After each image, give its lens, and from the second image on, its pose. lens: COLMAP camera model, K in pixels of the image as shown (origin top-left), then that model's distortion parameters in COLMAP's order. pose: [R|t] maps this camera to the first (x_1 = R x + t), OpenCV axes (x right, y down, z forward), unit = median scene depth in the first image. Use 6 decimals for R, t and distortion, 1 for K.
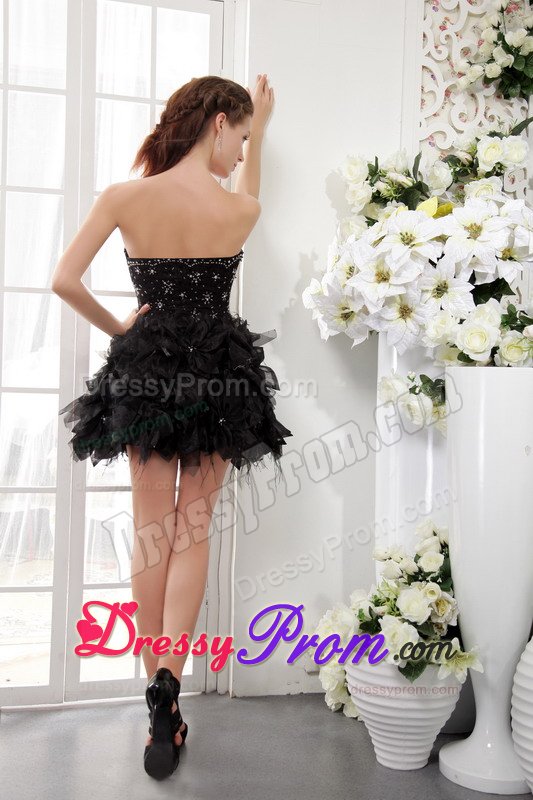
lens RADIAL K [[1065.4, 0, 269.0], [0, 1065.4, 392.5], [0, 0, 1]] dist [0.103848, 0.000000]
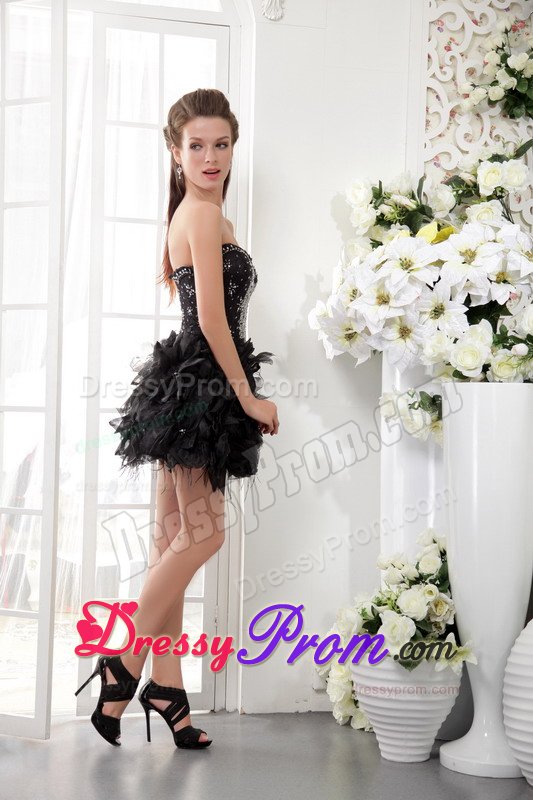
lens RADIAL K [[1346.3, 0, 261.2], [0, 1346.3, 404.3], [0, 0, 1]] dist [0.250927, 0.000000]
pose [[0.999978, -0.004358, -0.005045, -0.008549], [0.004247, 0.999755, -0.021740, 0.023496], [0.005138, 0.021718, 0.999751, -0.324951]]
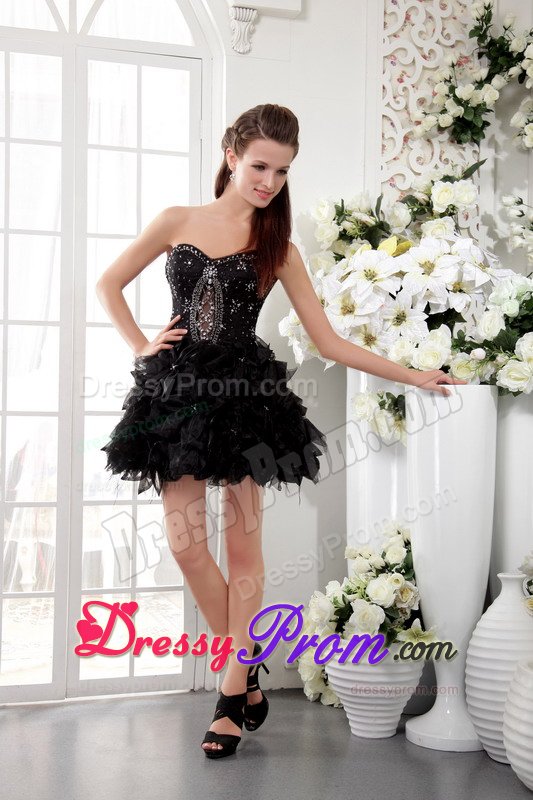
lens RADIAL K [[1168.3, 0, 266.0], [0, 1168.3, 399.1], [0, 0, 1]] dist [0.135327, 0.000000]
pose [[0.999430, -0.014893, 0.030300, -0.020976], [0.015605, 0.999605, -0.023392, 0.016138], [-0.029939, 0.023851, 0.999267, -0.232174]]
